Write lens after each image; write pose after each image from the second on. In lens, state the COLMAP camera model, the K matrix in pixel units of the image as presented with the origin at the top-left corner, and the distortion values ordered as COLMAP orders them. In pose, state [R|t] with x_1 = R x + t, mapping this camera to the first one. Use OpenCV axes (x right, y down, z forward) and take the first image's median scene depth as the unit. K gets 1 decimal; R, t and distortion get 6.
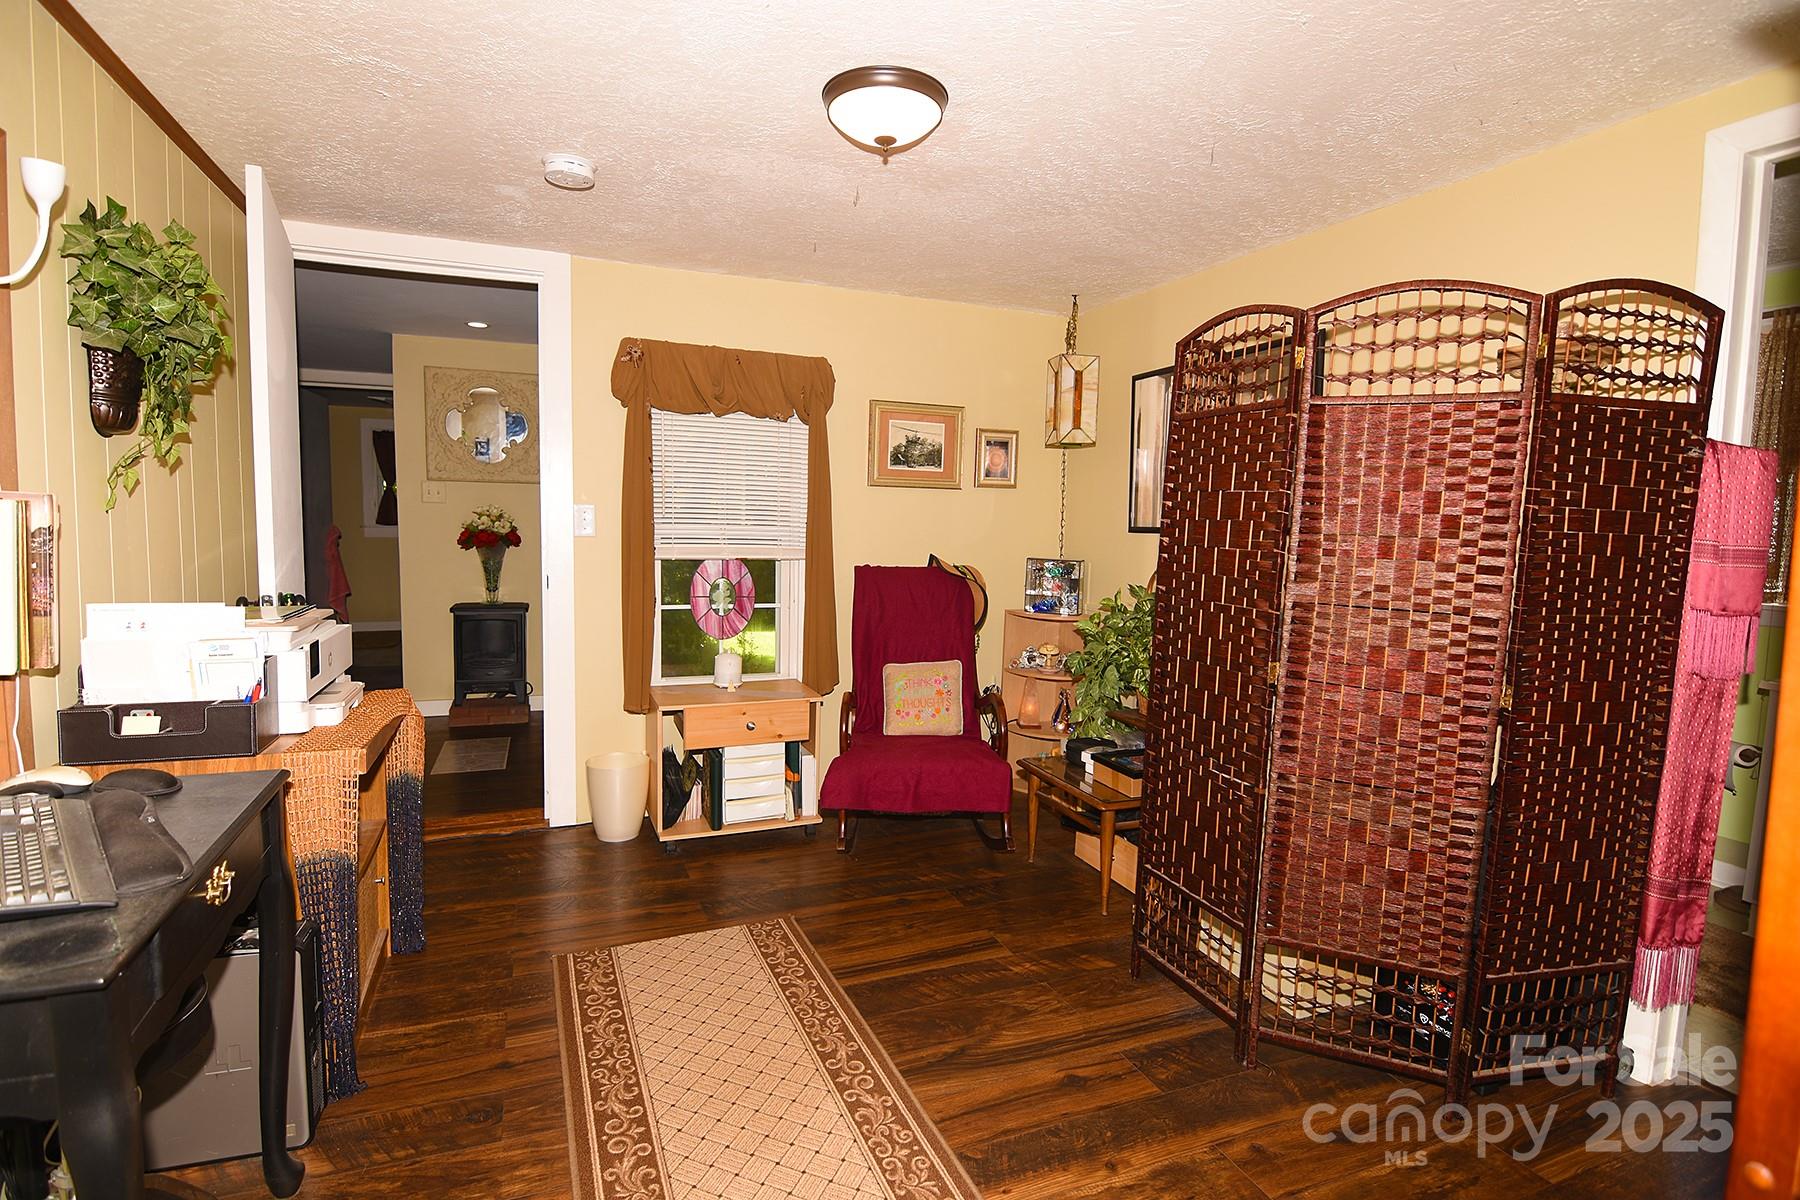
lens RADIAL K [[874.0, 0, 896.3], [0, 874.0, 598.0], [0, 0, 1]] dist [-0.003316, -0.011923]
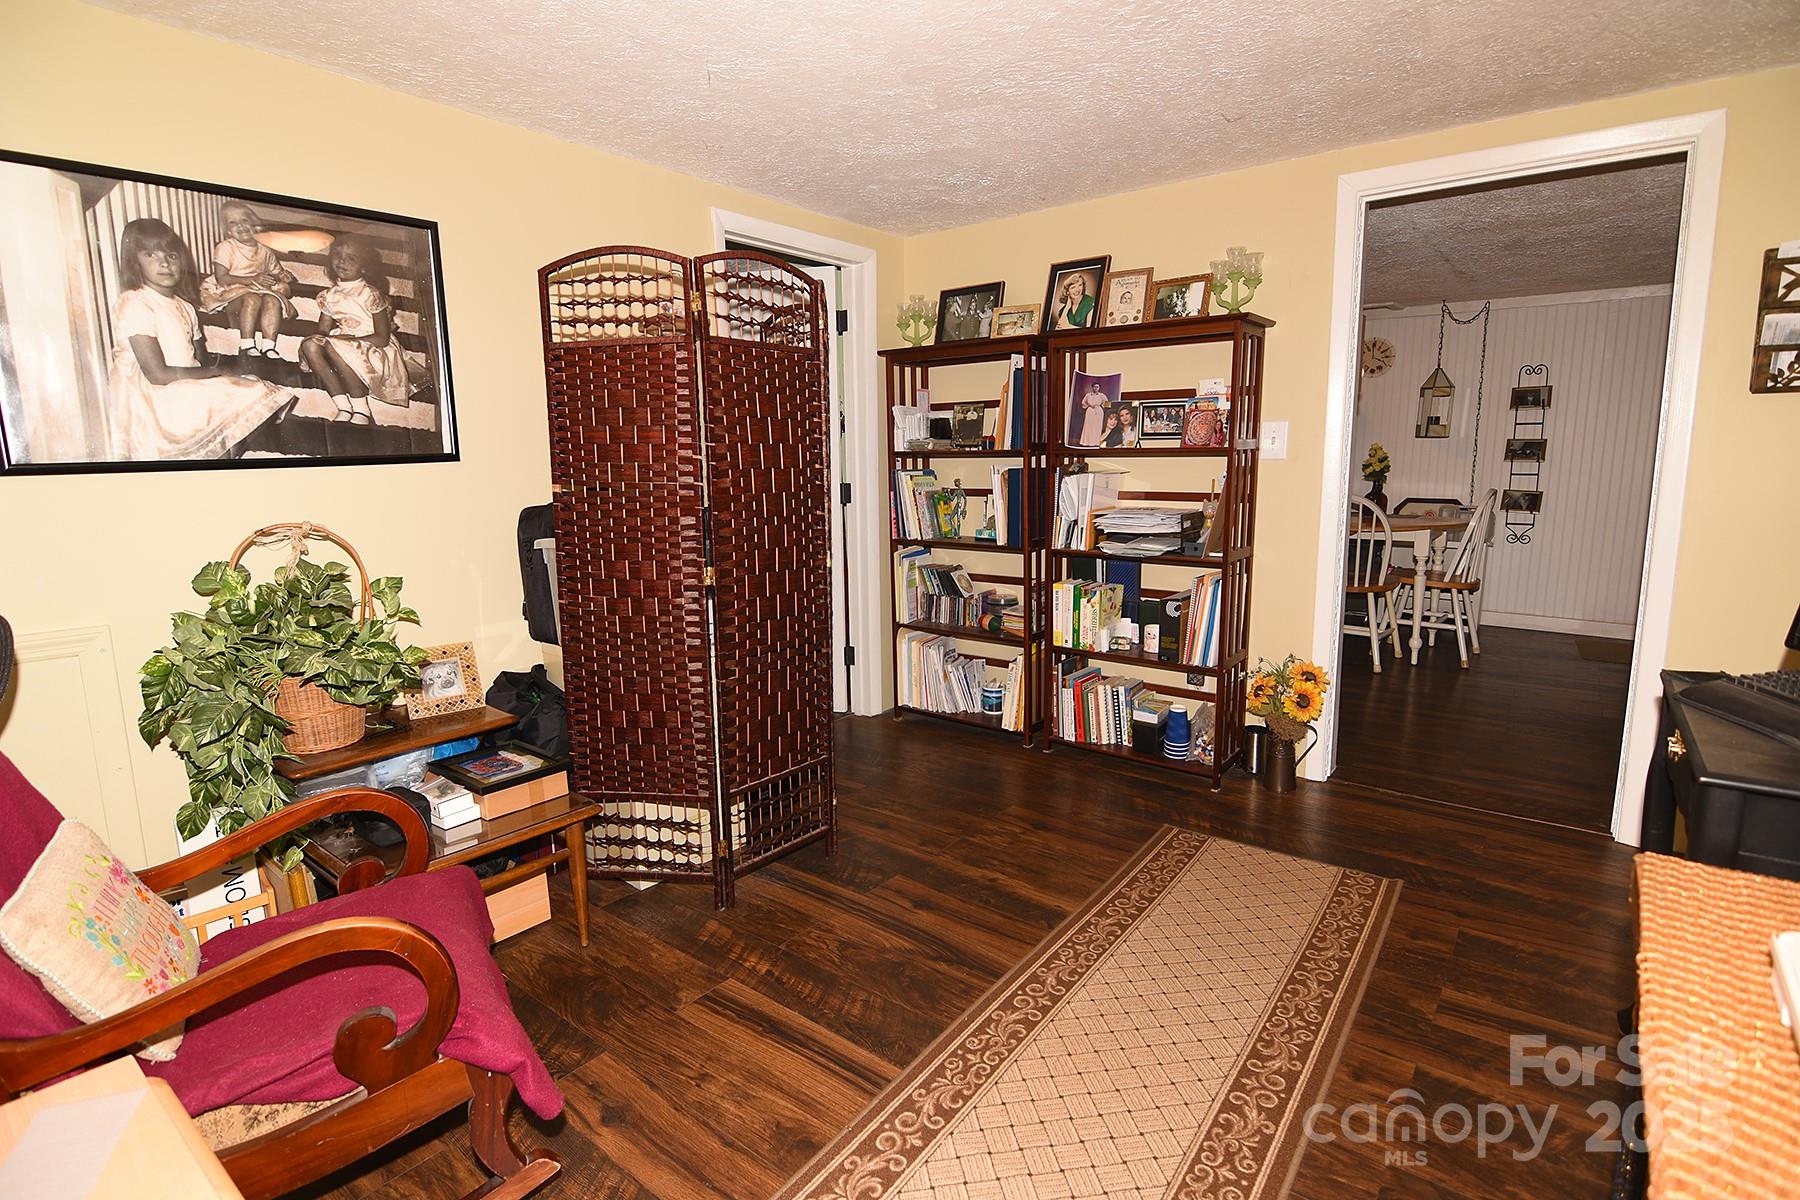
lens RADIAL K [[874.0, 0, 896.3], [0, 874.0, 598.0], [0, 0, 1]] dist [-0.003316, -0.011923]
pose [[-0.494660, -0.158038, 0.854597, -0.763838], [0.080188, 0.970833, 0.225948, -0.147236], [-0.865379, 0.180296, -0.467560, 1.529543]]
